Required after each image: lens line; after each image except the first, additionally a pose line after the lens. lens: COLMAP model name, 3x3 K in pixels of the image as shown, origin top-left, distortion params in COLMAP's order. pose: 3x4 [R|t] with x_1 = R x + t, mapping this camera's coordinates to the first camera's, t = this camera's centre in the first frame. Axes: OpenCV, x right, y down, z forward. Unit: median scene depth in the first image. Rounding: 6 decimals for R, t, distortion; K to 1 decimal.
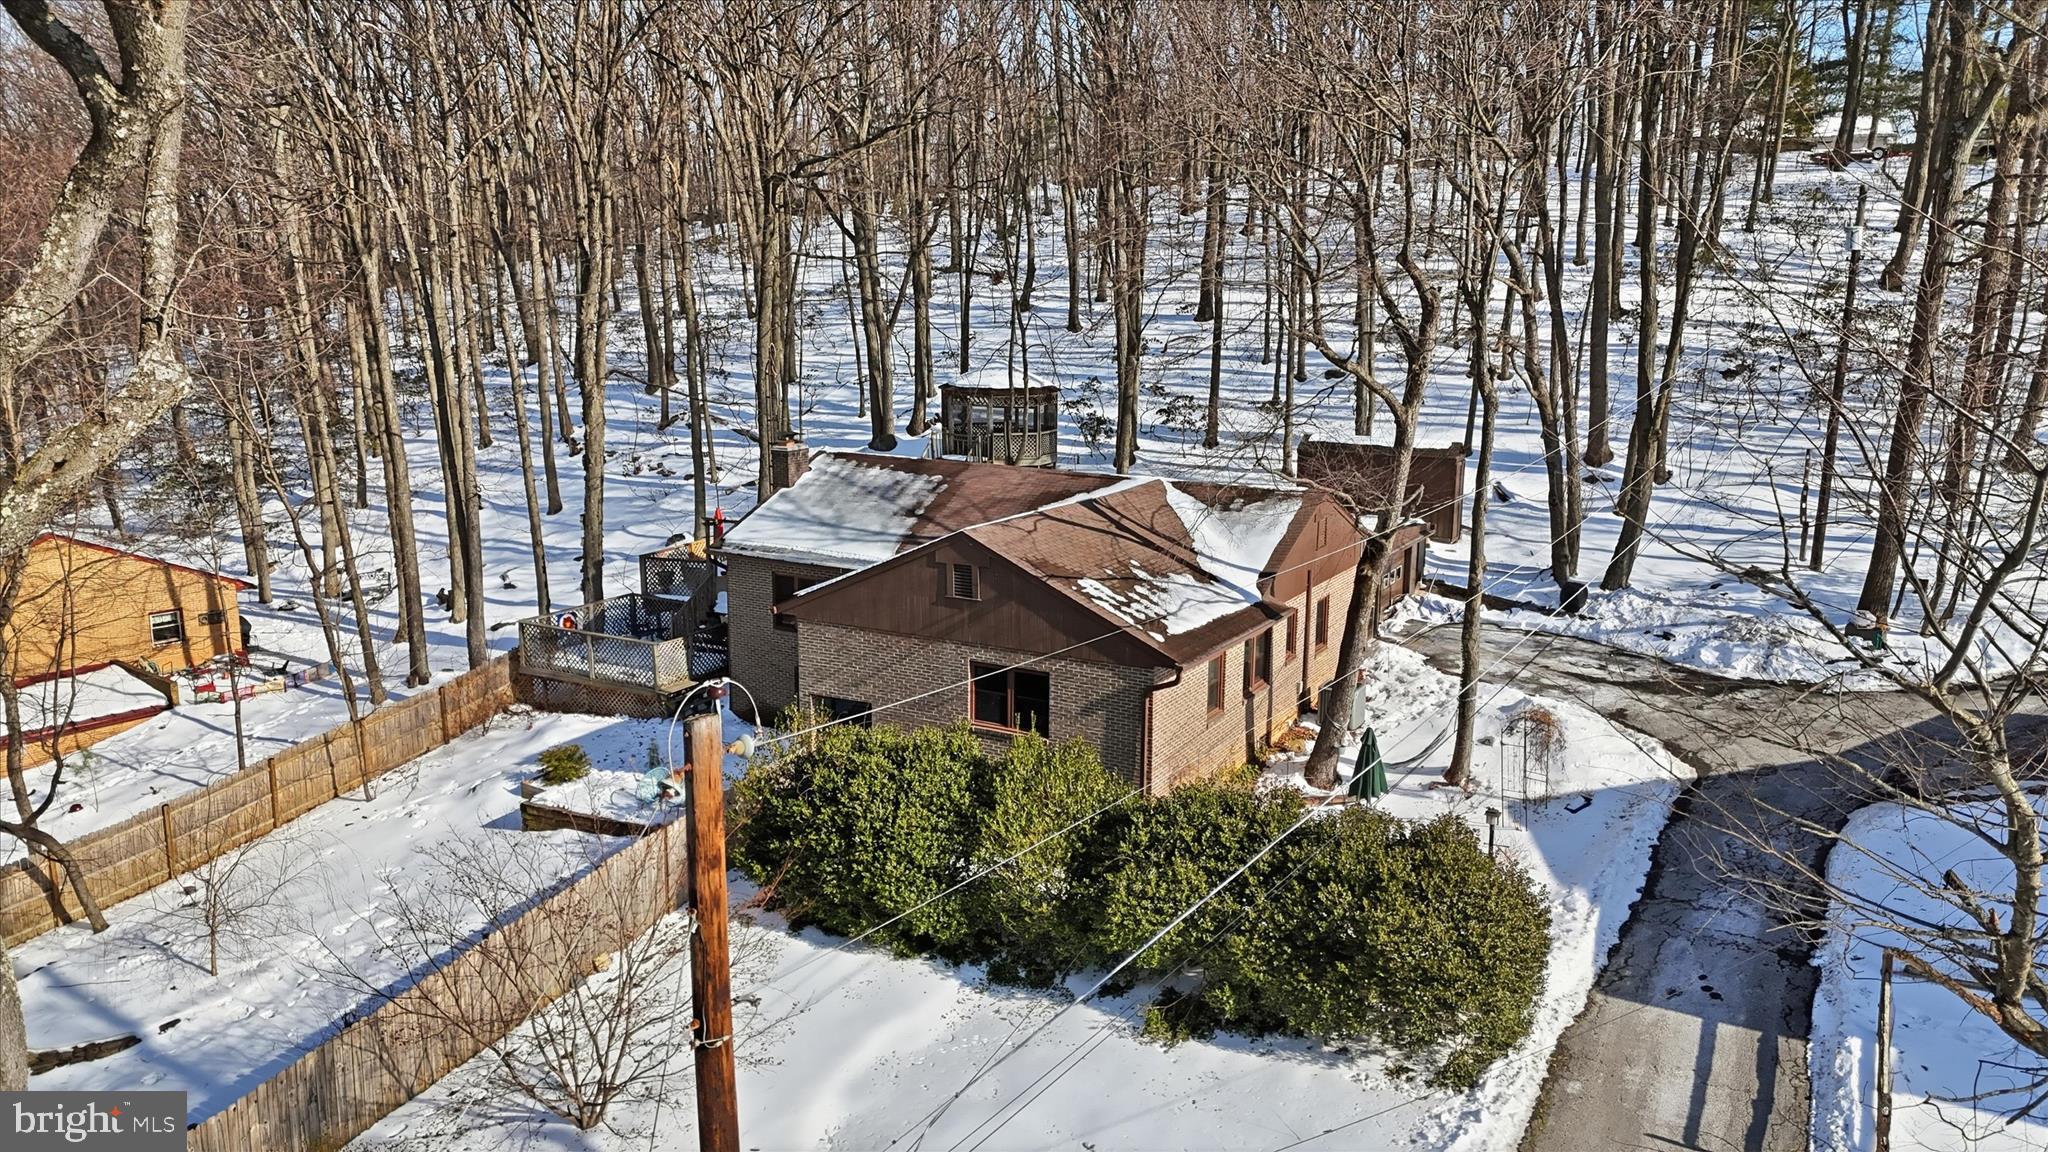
lens RADIAL K [[1518.6, 0, 1024.0], [0, 1518.6, 576.0], [0, 0, 1]] dist [0.040096, -0.000627]
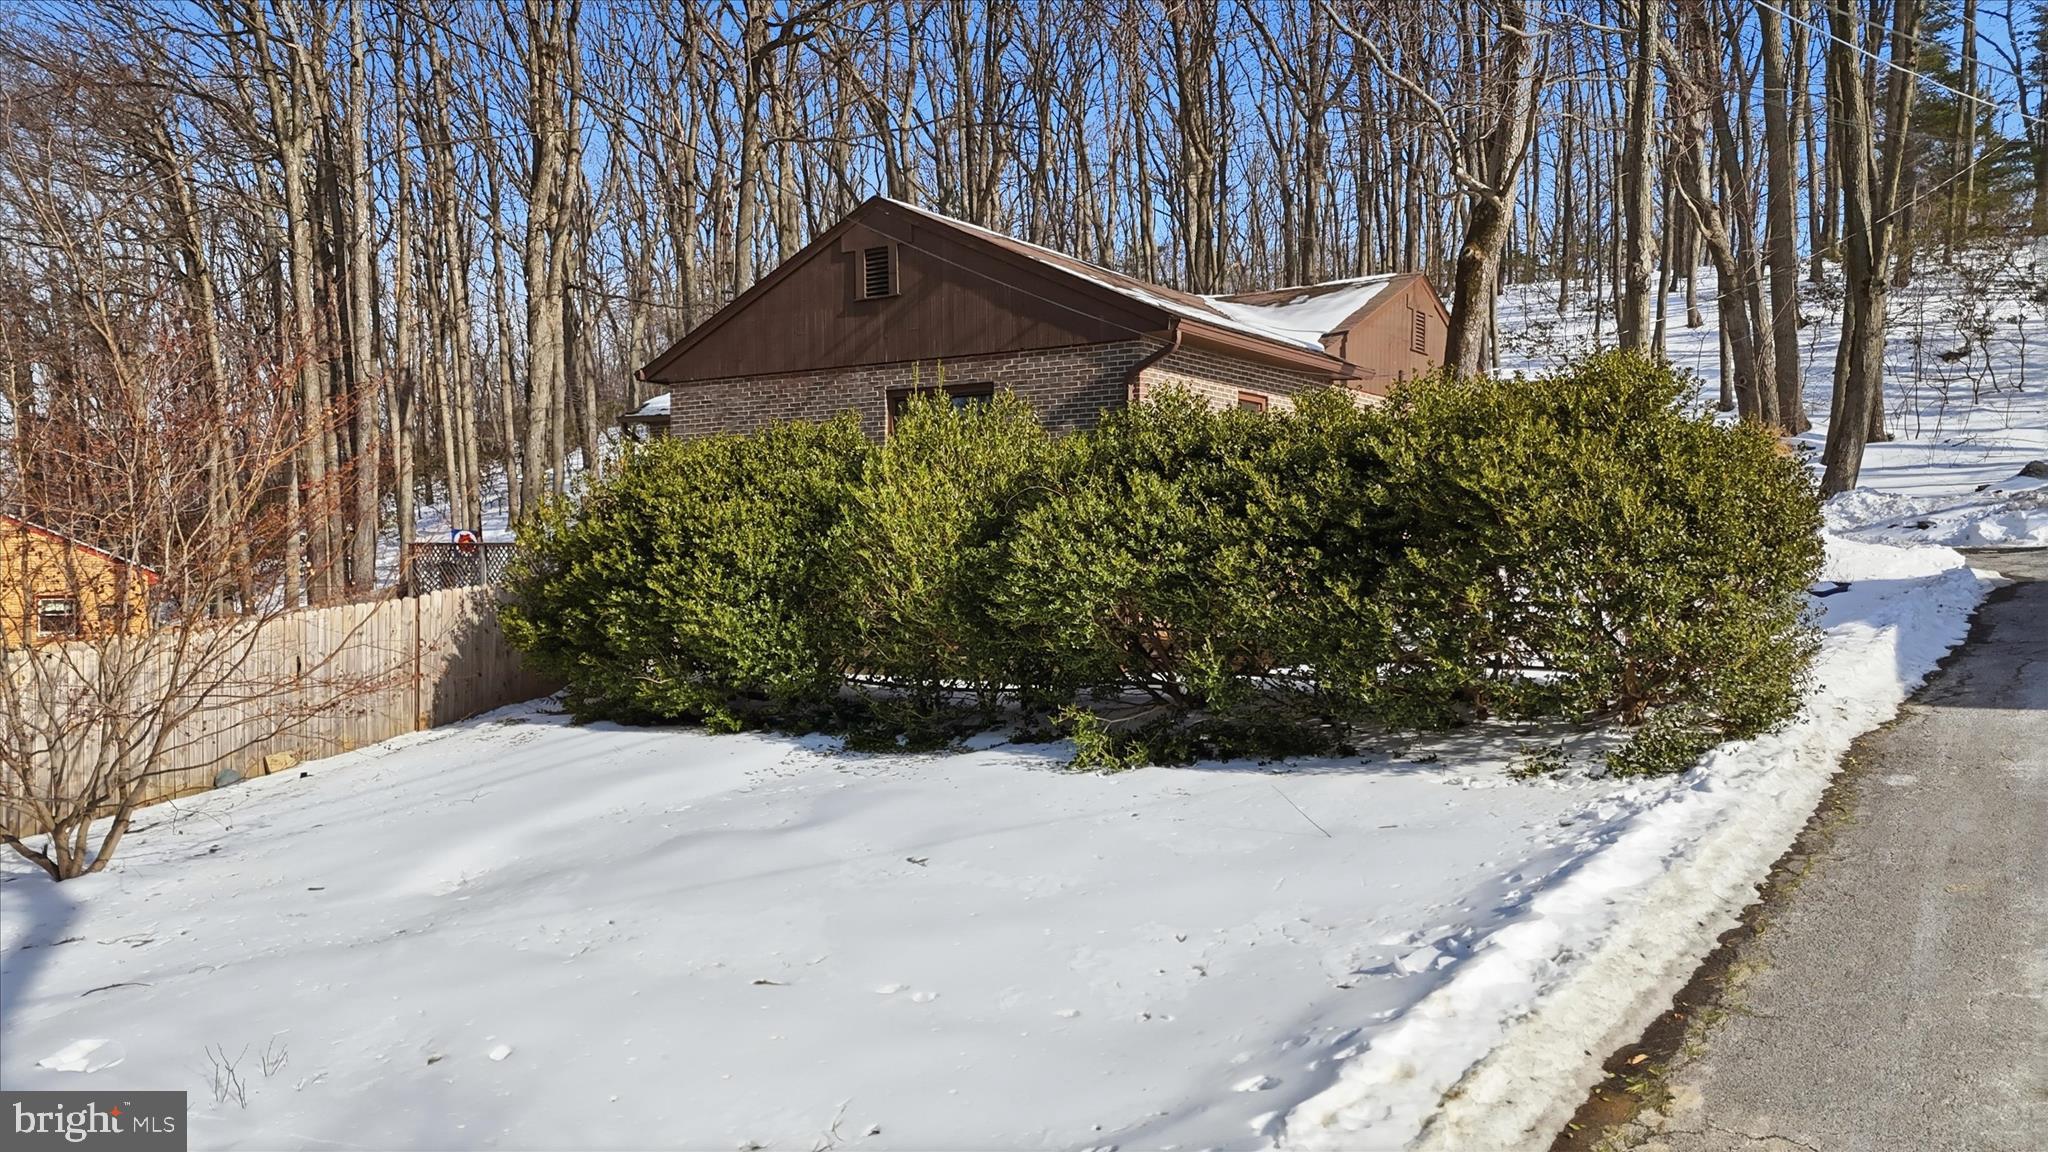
lens RADIAL K [[1518.6, 0, 1024.0], [0, 1518.6, 576.0], [0, 0, 1]] dist [0.040096, -0.000627]
pose [[0.995690, -0.007546, -0.092441, 0.103766], [-0.009001, 0.984119, -0.177280, 0.302798], [0.092311, 0.177348, 0.979809, 0.399989]]
